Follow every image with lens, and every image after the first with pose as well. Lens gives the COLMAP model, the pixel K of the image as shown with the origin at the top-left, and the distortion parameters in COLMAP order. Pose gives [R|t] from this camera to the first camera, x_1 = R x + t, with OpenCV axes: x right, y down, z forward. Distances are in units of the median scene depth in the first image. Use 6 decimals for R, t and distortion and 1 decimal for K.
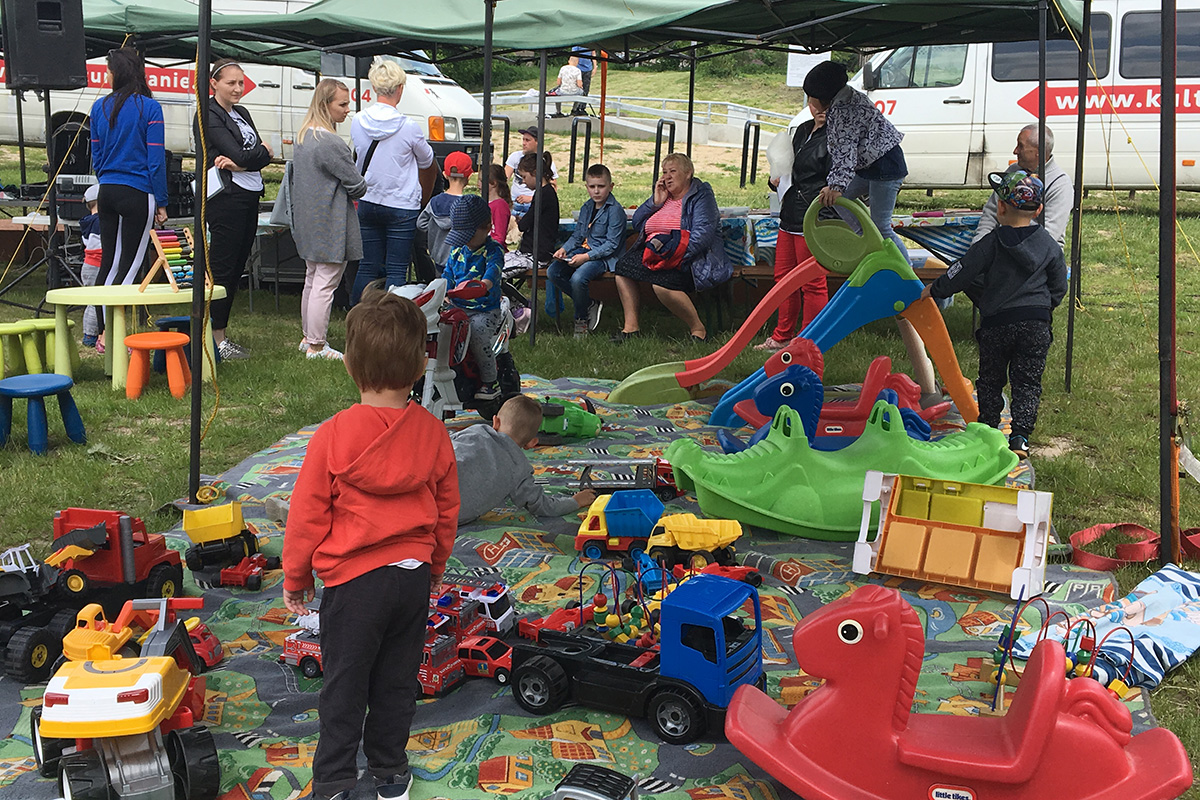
lens RADIAL K [[1479.4, 0, 599.6], [0, 1479.4, 404.5], [0, 0, 1]] dist [0.043139, 0.000000]
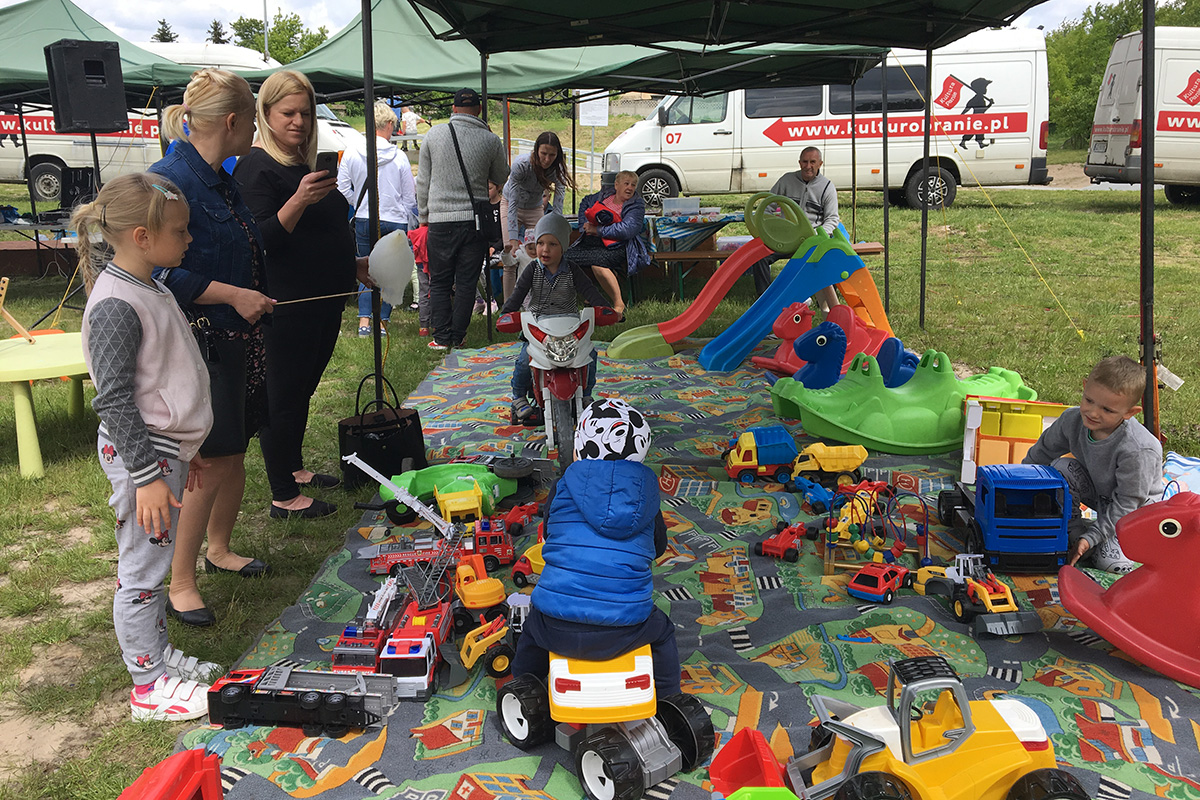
lens RADIAL K [[1018.4, 0, 600.4], [0, 1018.4, 393.5], [0, 0, 1]] dist [0.034158, -0.024770]
pose [[0.979091, -0.068806, 0.191433, -0.121042], [0.060828, 0.997029, 0.047251, -0.009415], [-0.194115, -0.034618, 0.980368, 0.068839]]
